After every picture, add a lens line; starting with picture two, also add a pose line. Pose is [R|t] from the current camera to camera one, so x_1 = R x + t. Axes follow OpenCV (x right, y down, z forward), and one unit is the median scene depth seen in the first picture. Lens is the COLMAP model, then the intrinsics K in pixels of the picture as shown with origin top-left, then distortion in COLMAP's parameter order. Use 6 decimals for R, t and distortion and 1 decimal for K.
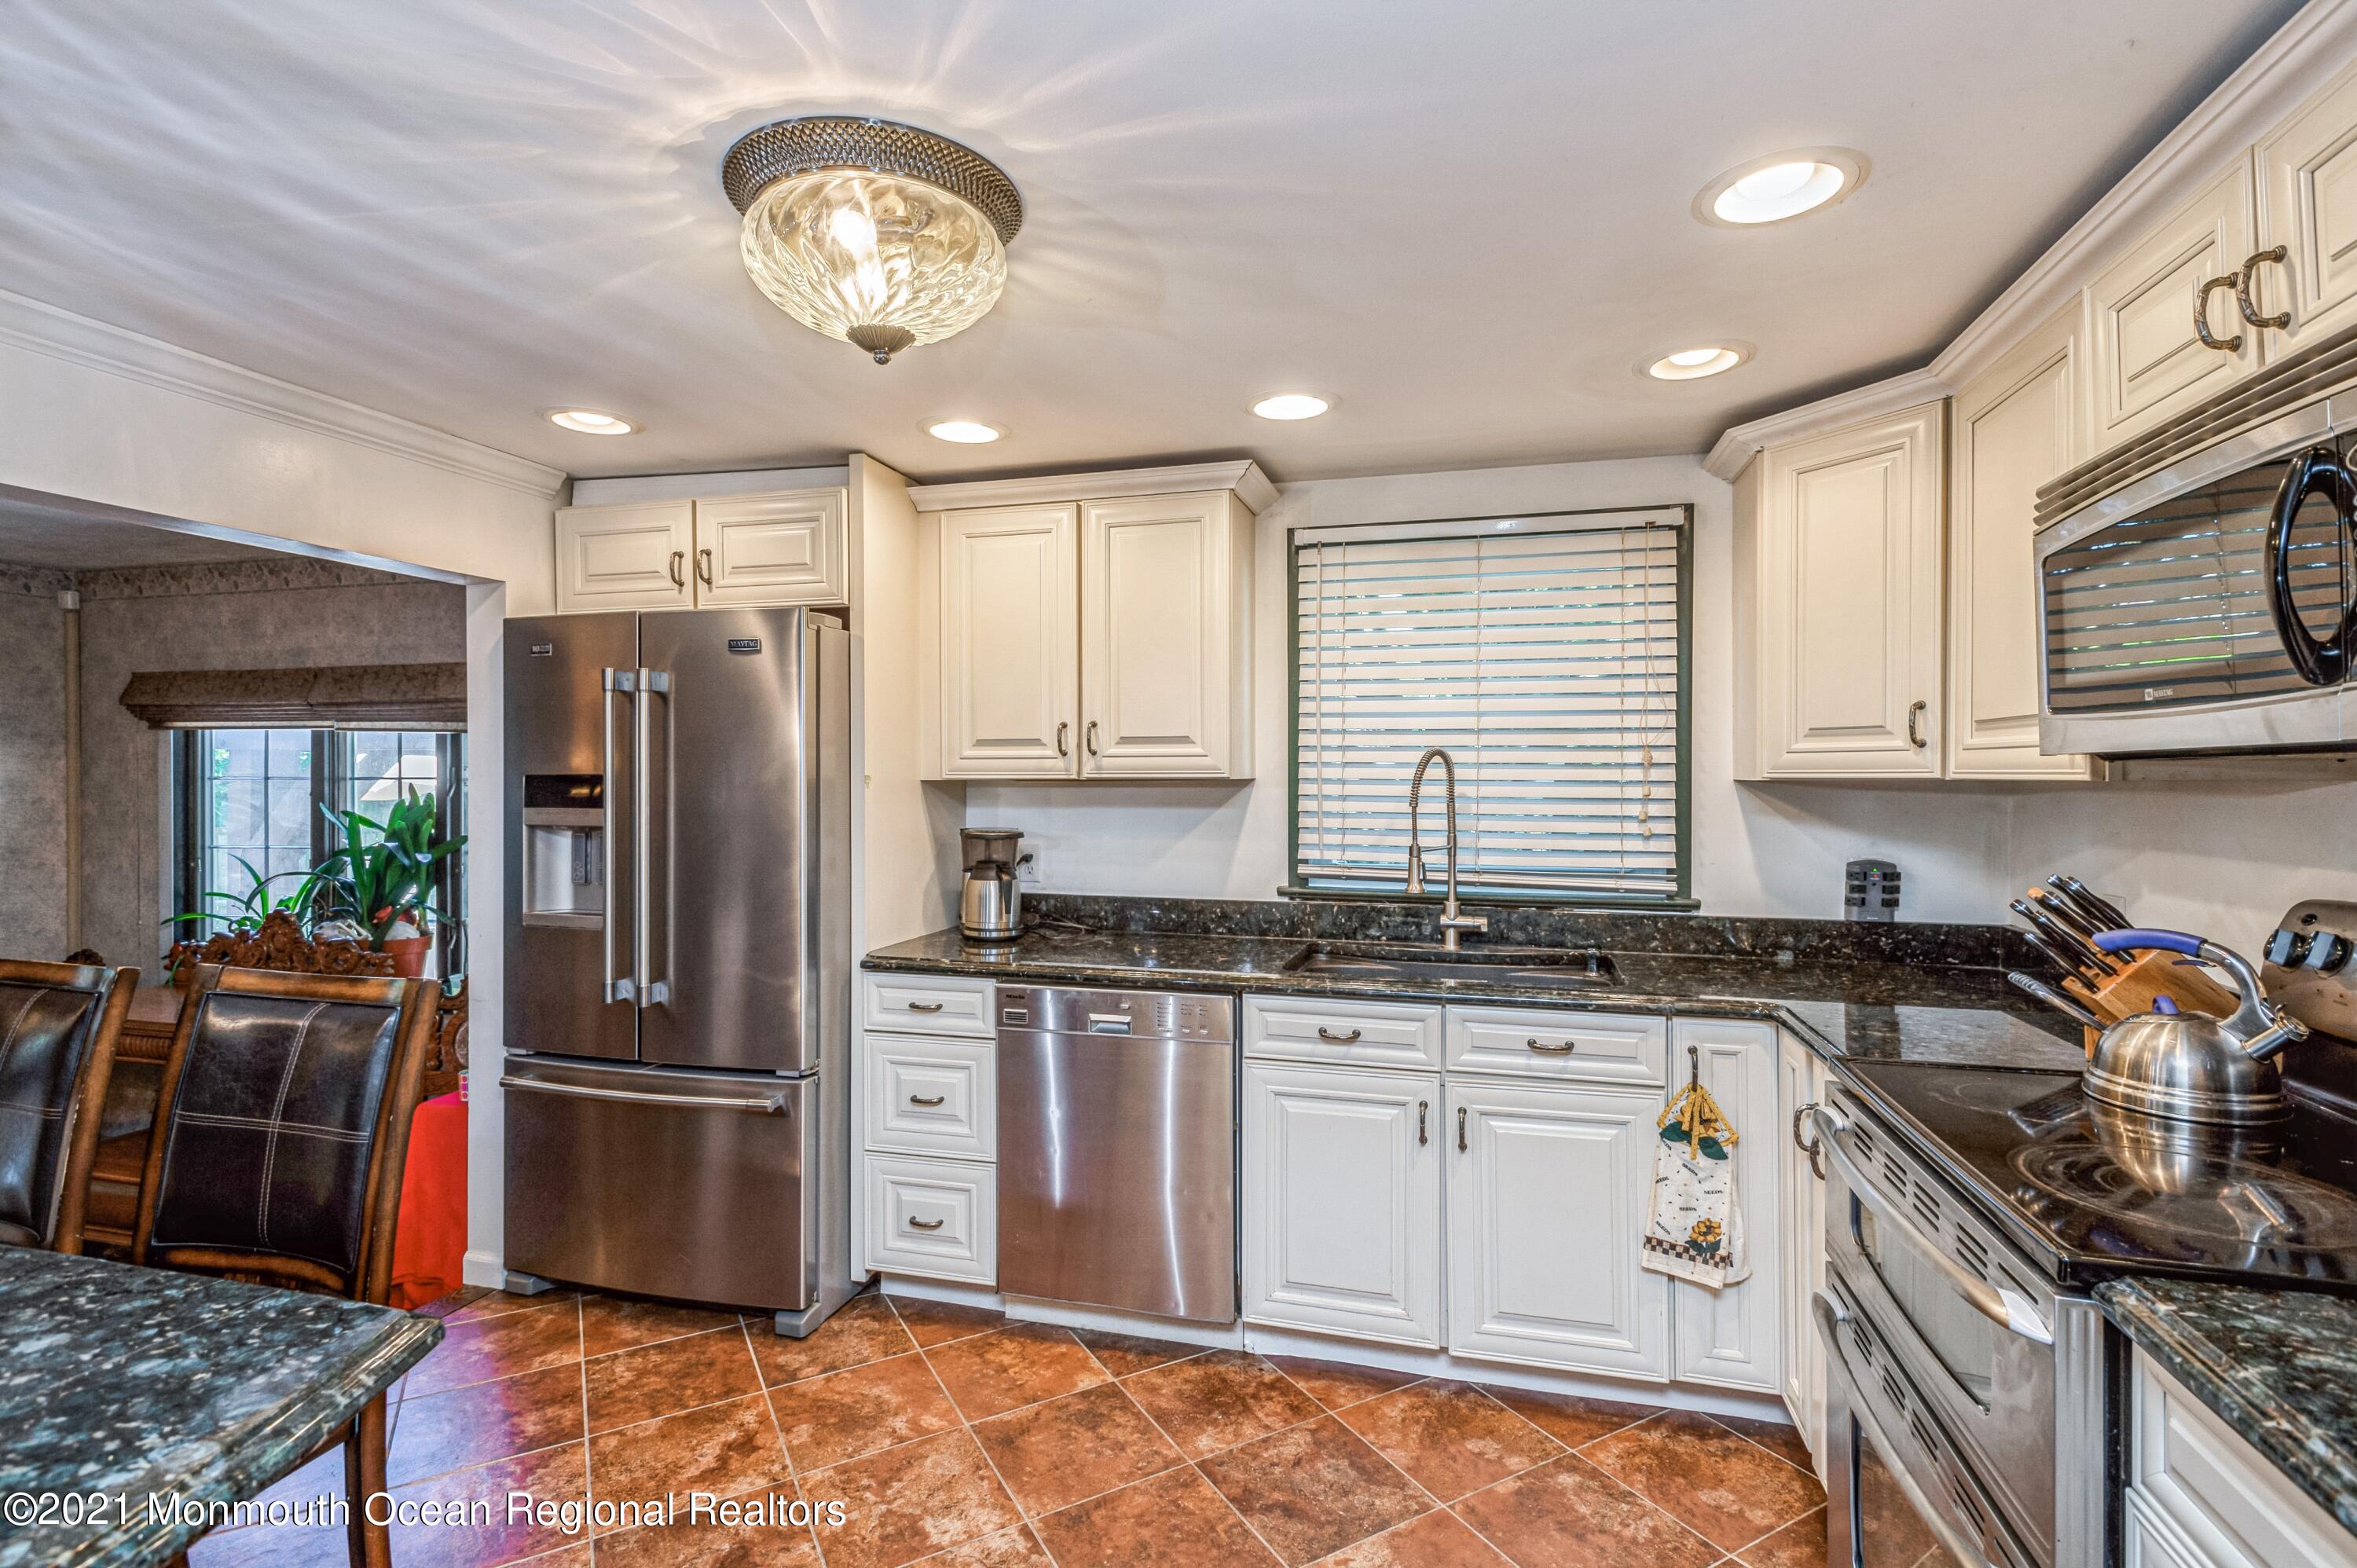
lens RADIAL K [[1100.4, 0, 1180.5], [0, 1100.4, 788.9], [0, 0, 1]] dist [0.018368, -0.007321]
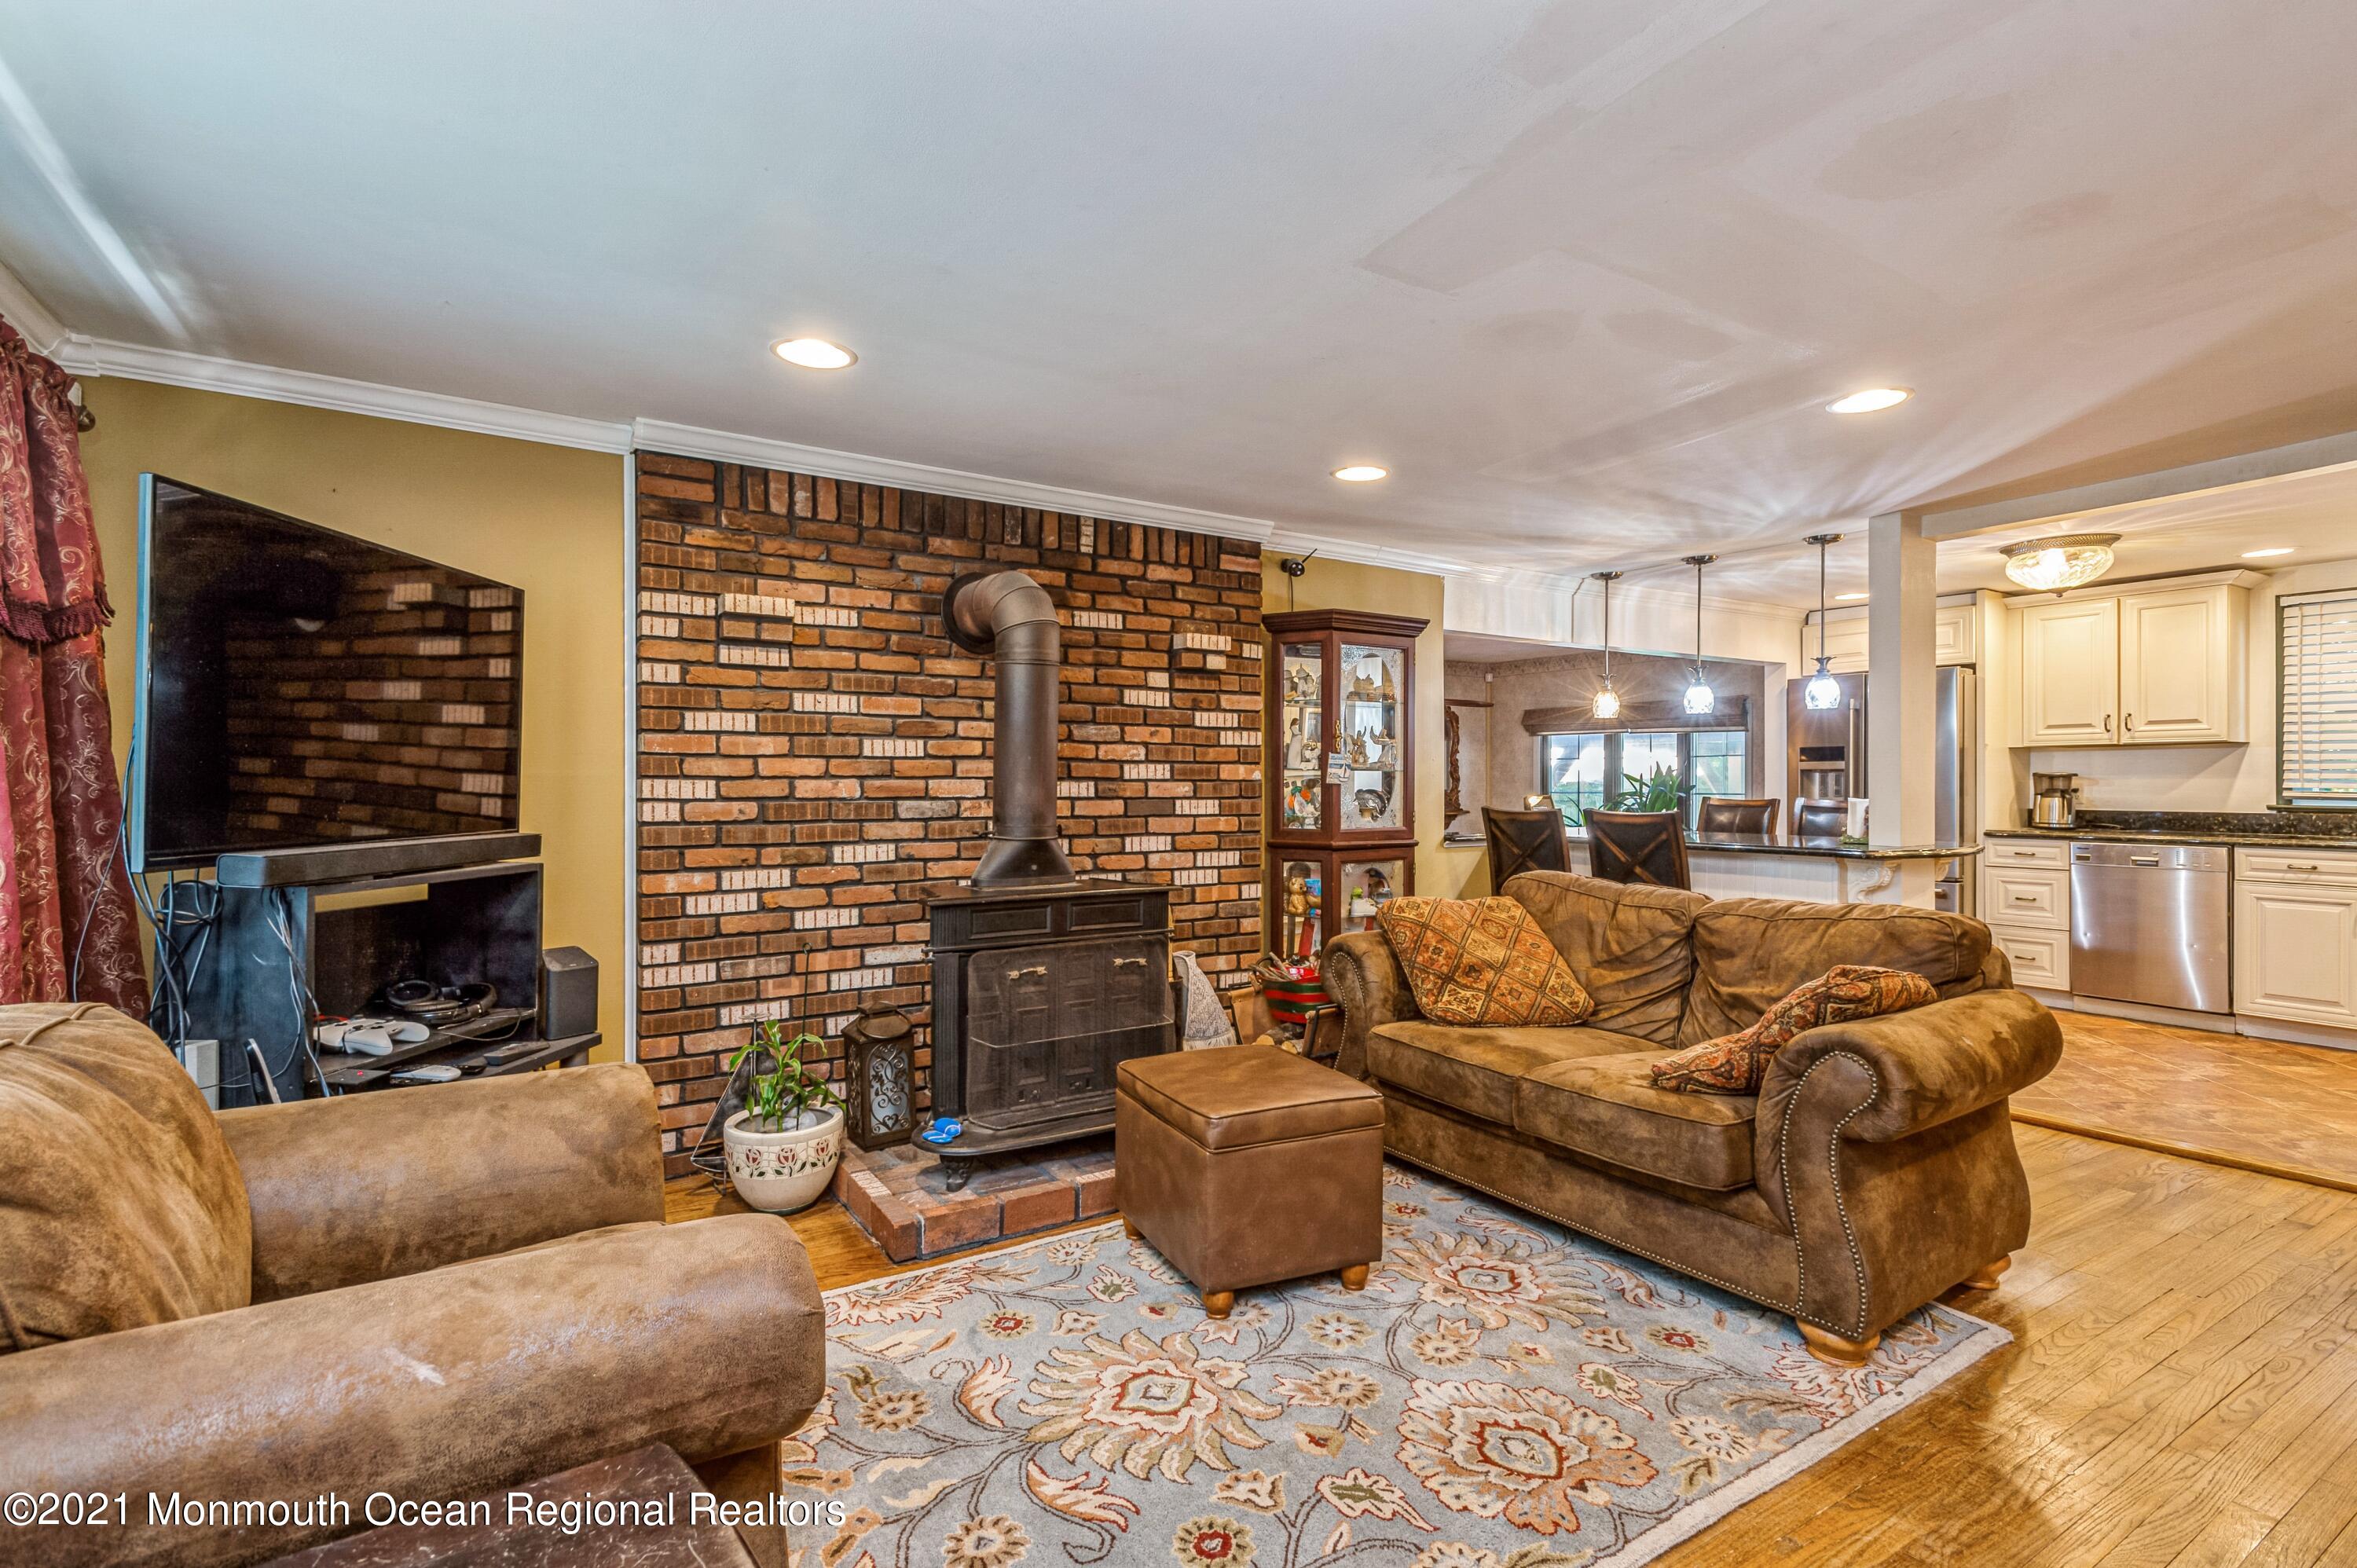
lens RADIAL K [[1100.4, 0, 1192.1], [0, 1100.4, 789.3], [0, 0, 1]] dist [0.018368, -0.007321]
pose [[0.749342, 0.002735, -0.662178, -0.021082], [-0.004382, 0.999990, -0.000829, 0.079418], [0.662169, 0.003523, 0.749347, -1.520780]]
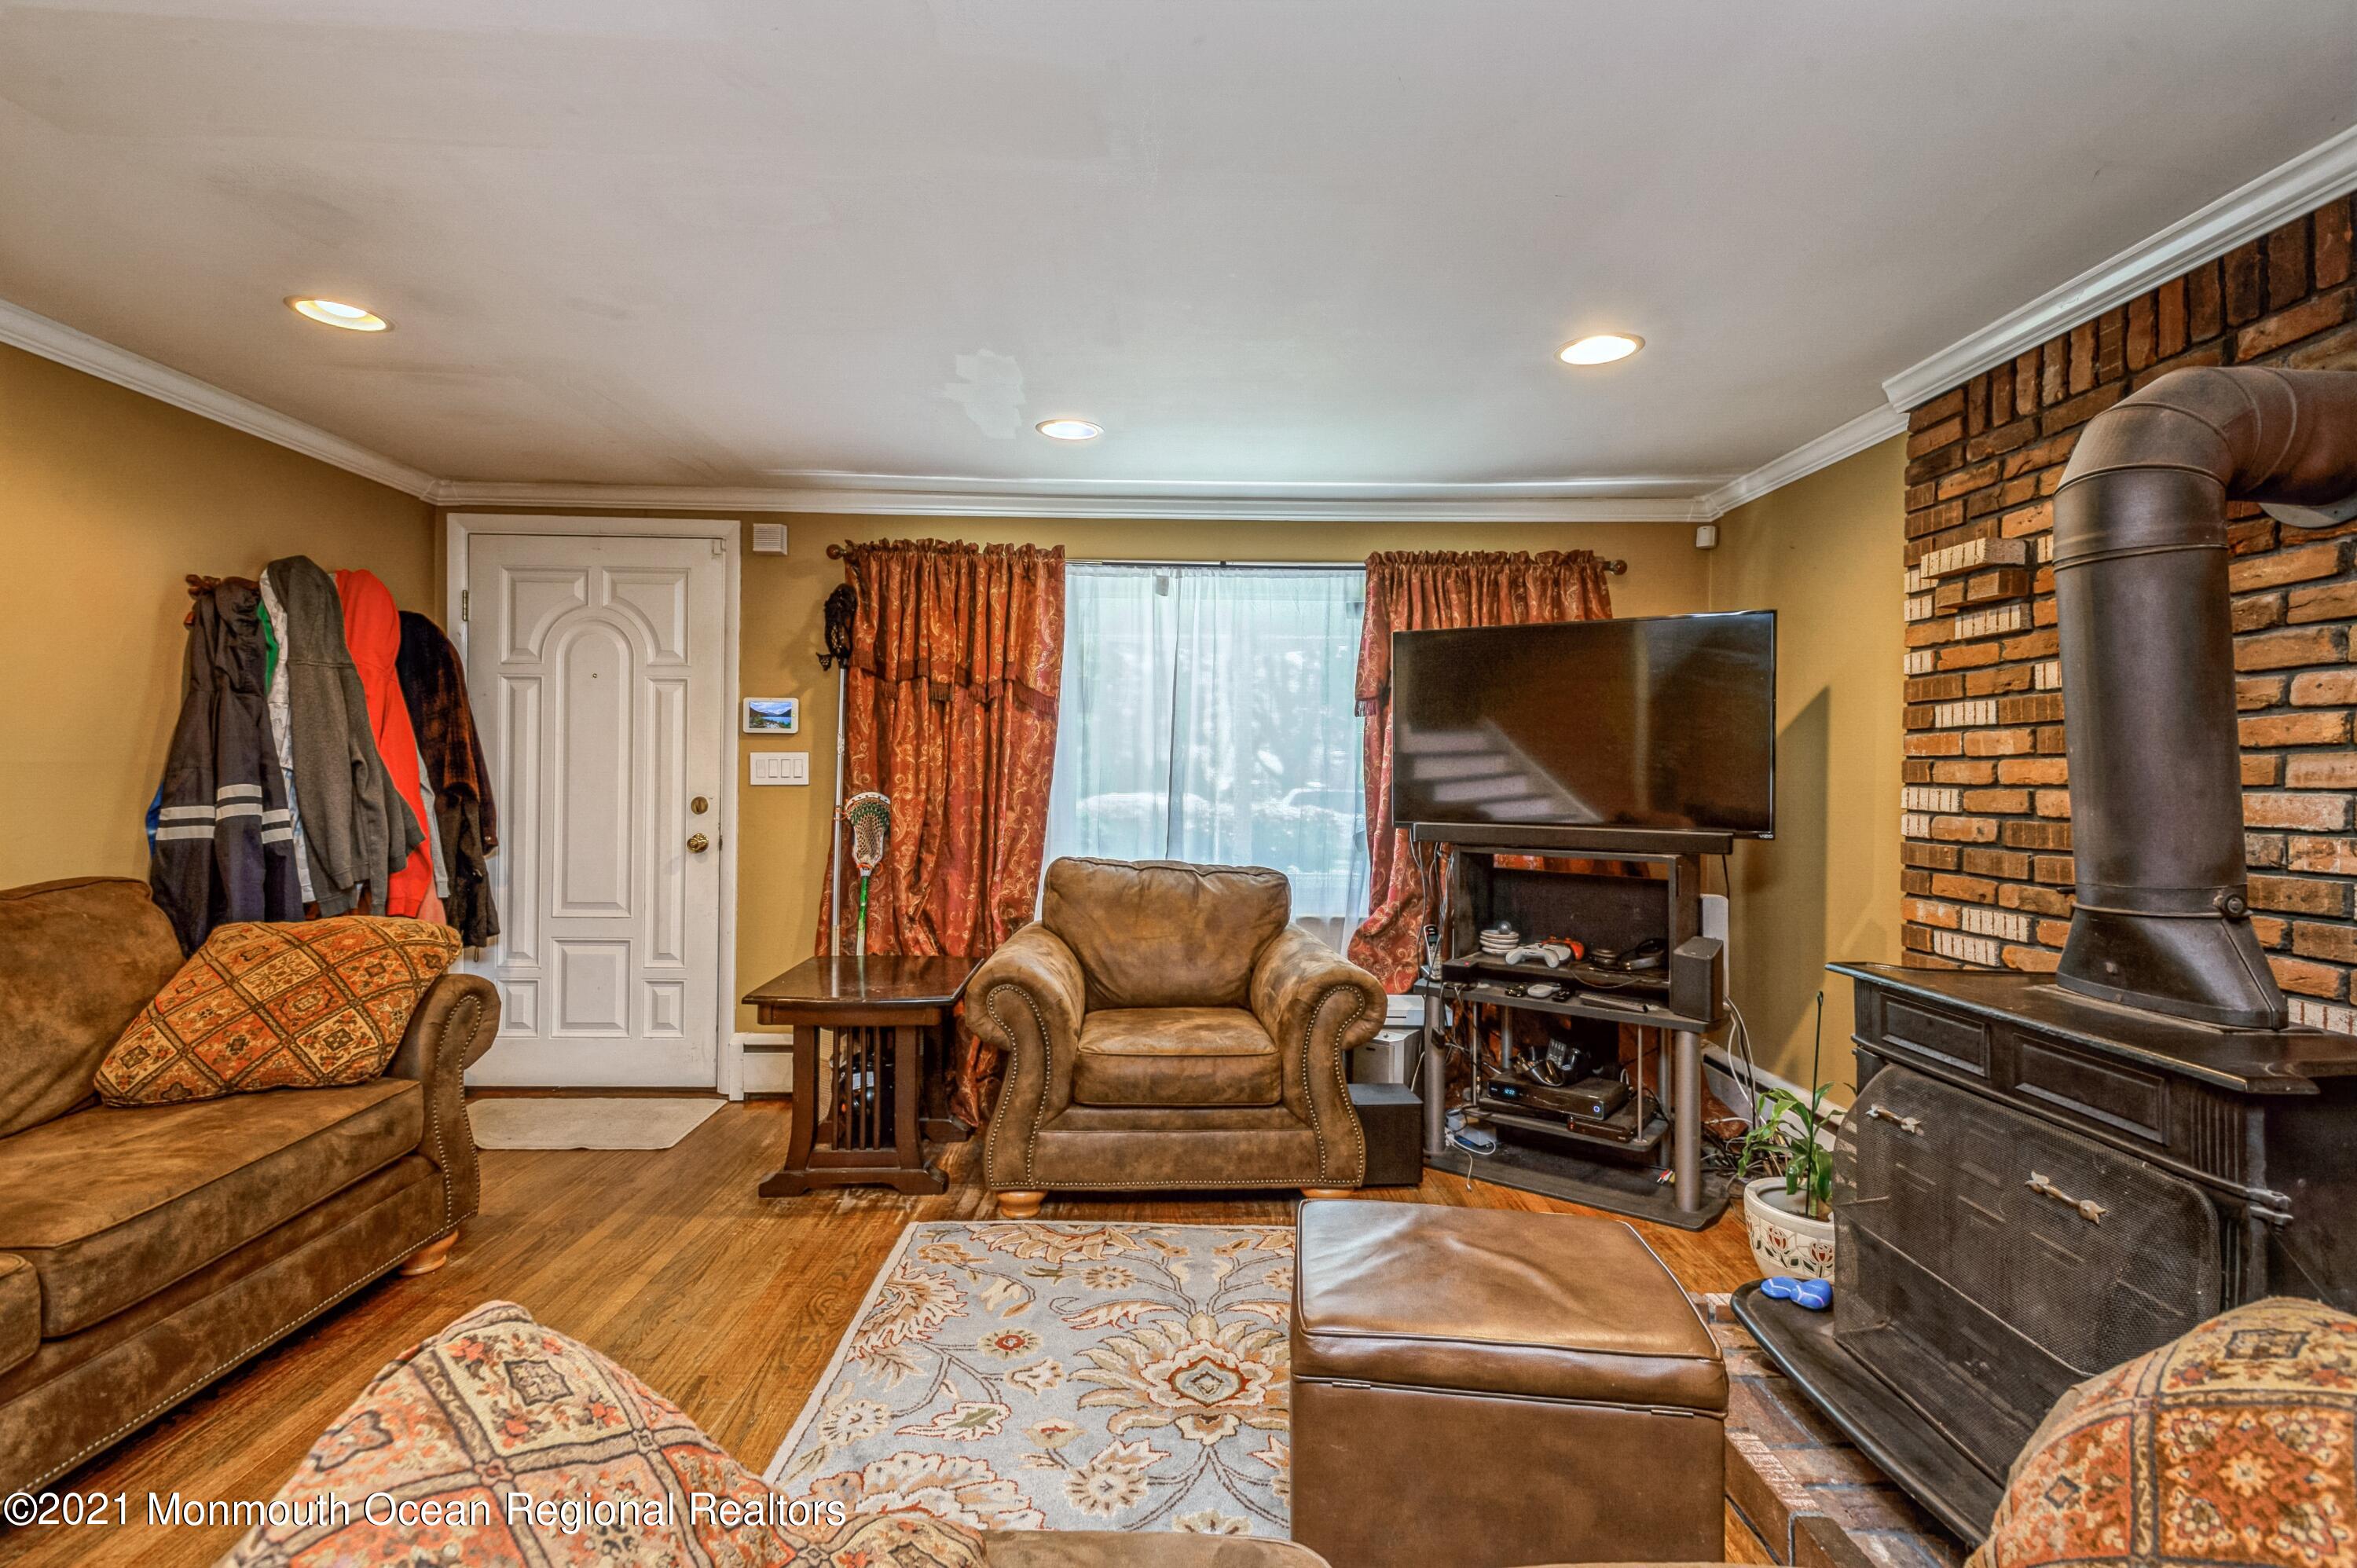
lens RADIAL K [[1100.4, 0, 1180.0], [0, 1100.4, 778.4], [0, 0, 1]] dist [0.018368, -0.007321]
pose [[-0.959621, -0.010283, -0.281109, -0.282615], [-0.013760, 0.999851, 0.010396, 0.062017], [0.280960, 0.013844, -0.959620, -0.310631]]
